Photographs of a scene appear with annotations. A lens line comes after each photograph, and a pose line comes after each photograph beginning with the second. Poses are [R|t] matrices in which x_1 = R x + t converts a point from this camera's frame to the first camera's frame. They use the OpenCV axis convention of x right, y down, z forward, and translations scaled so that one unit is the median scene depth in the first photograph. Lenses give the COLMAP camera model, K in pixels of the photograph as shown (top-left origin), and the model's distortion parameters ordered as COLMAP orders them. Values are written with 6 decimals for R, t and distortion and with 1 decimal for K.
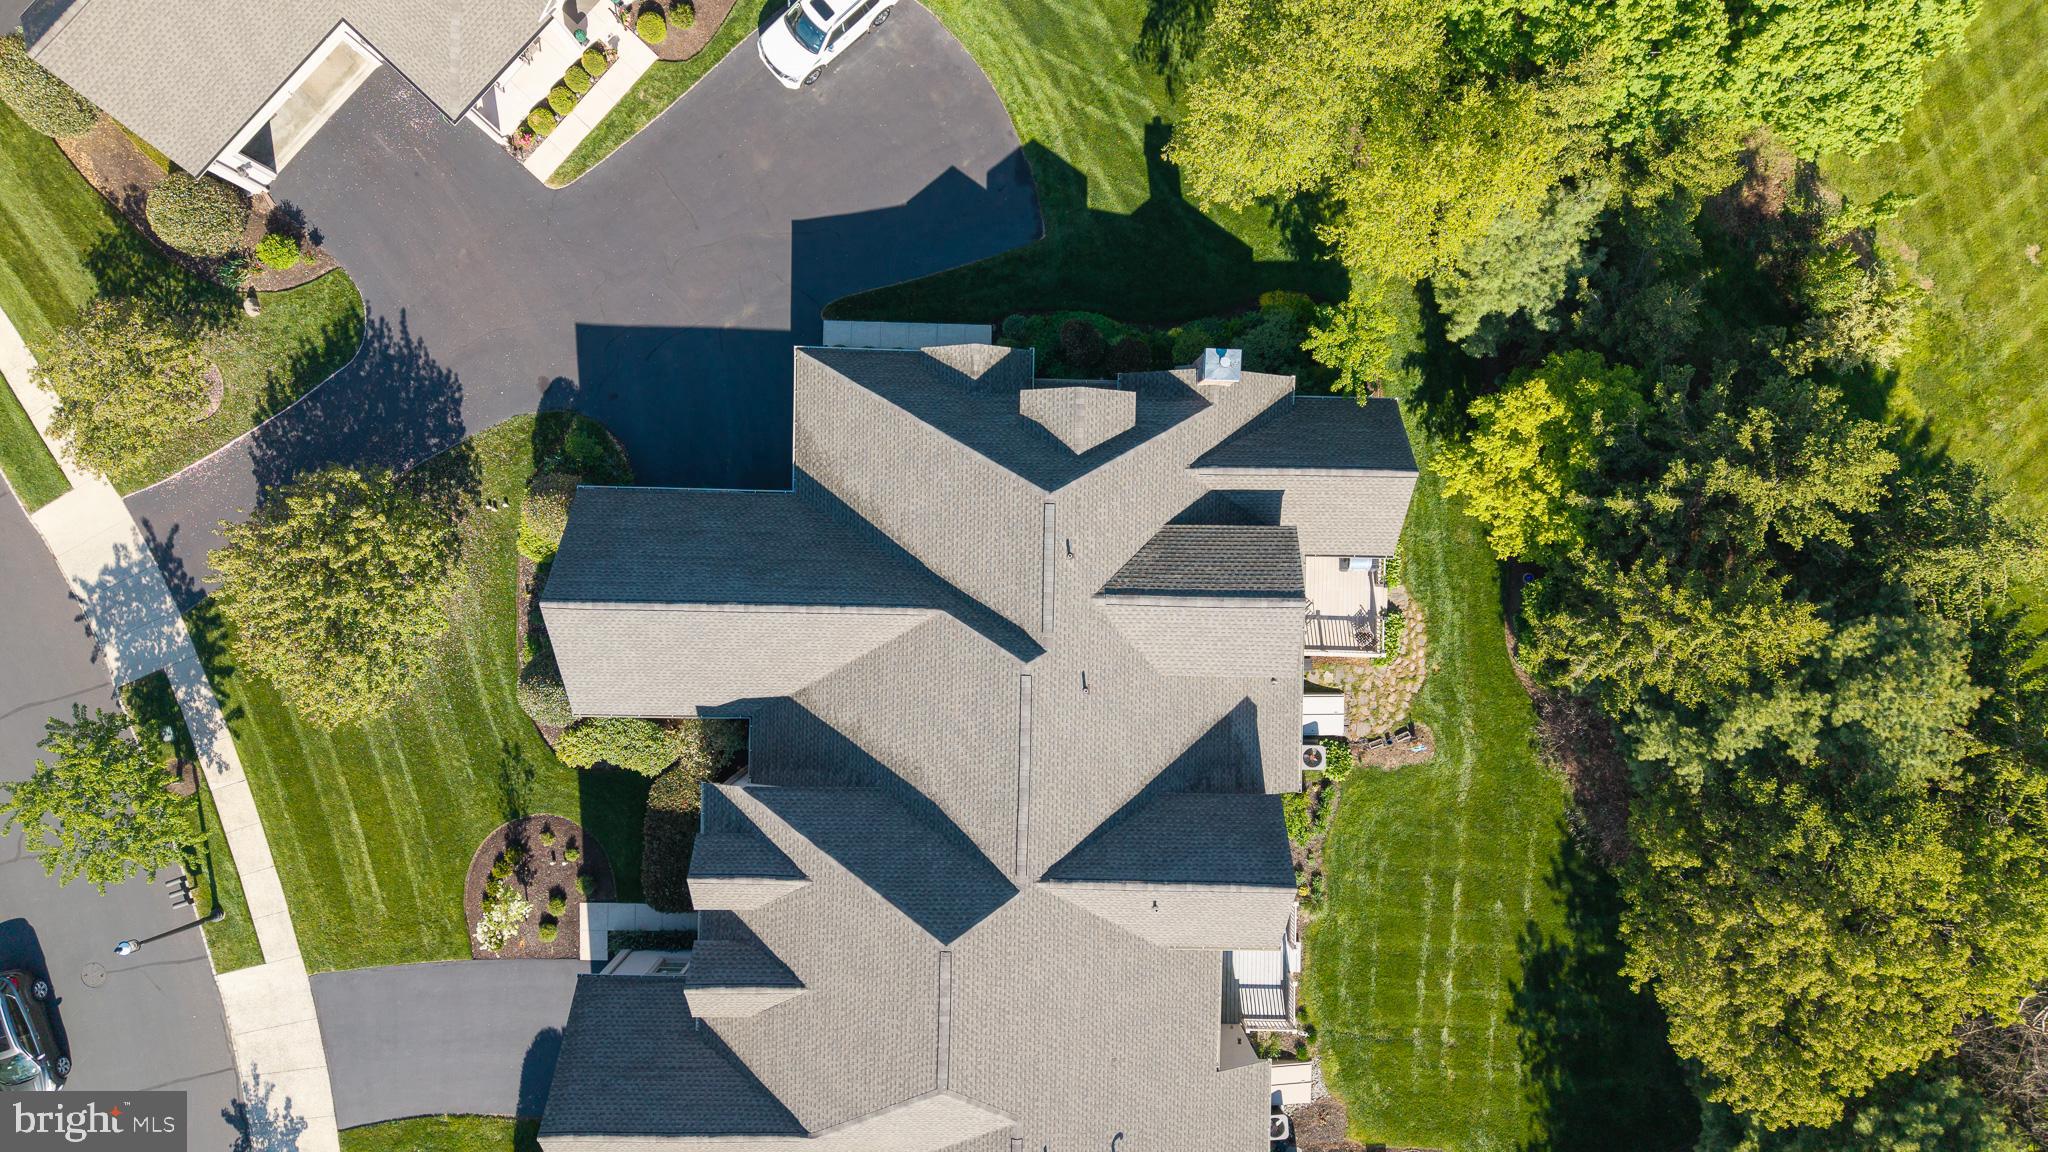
lens RADIAL K [[1374.1, 0, 1024.0], [0, 1374.1, 576.0], [0, 0, 1]] dist [0.028762, -0.026898]
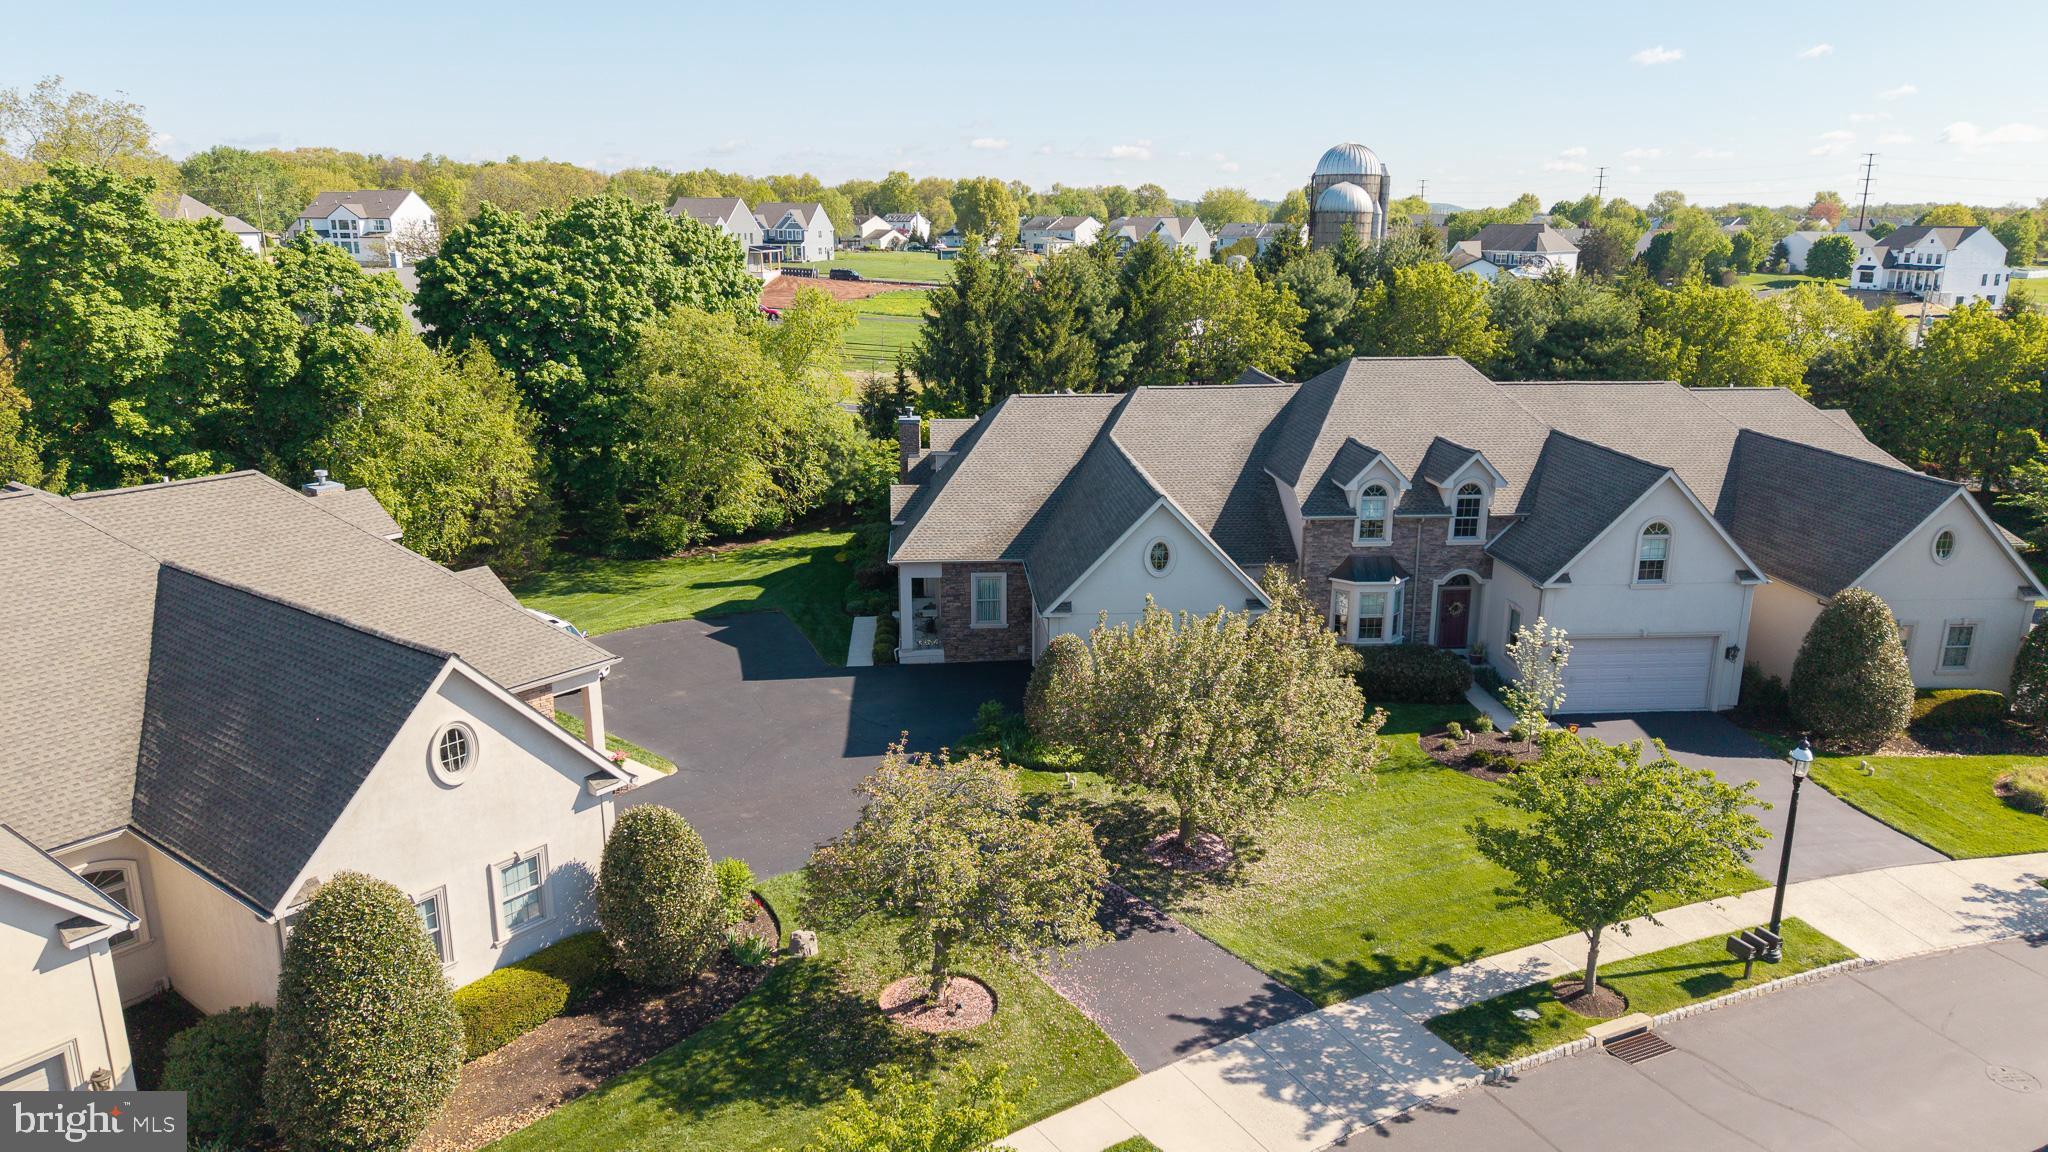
lens RADIAL K [[1372.9, 0, 1024.0], [0, 1372.9, 576.0], [0, 0, 1]] dist [0.038370, -0.036923]
pose [[-0.091683, -0.289982, 0.952630, -1.103320], [0.995788, -0.027156, 0.087571, -0.143747], [0.000475, 0.956647, 0.291250, 0.650214]]
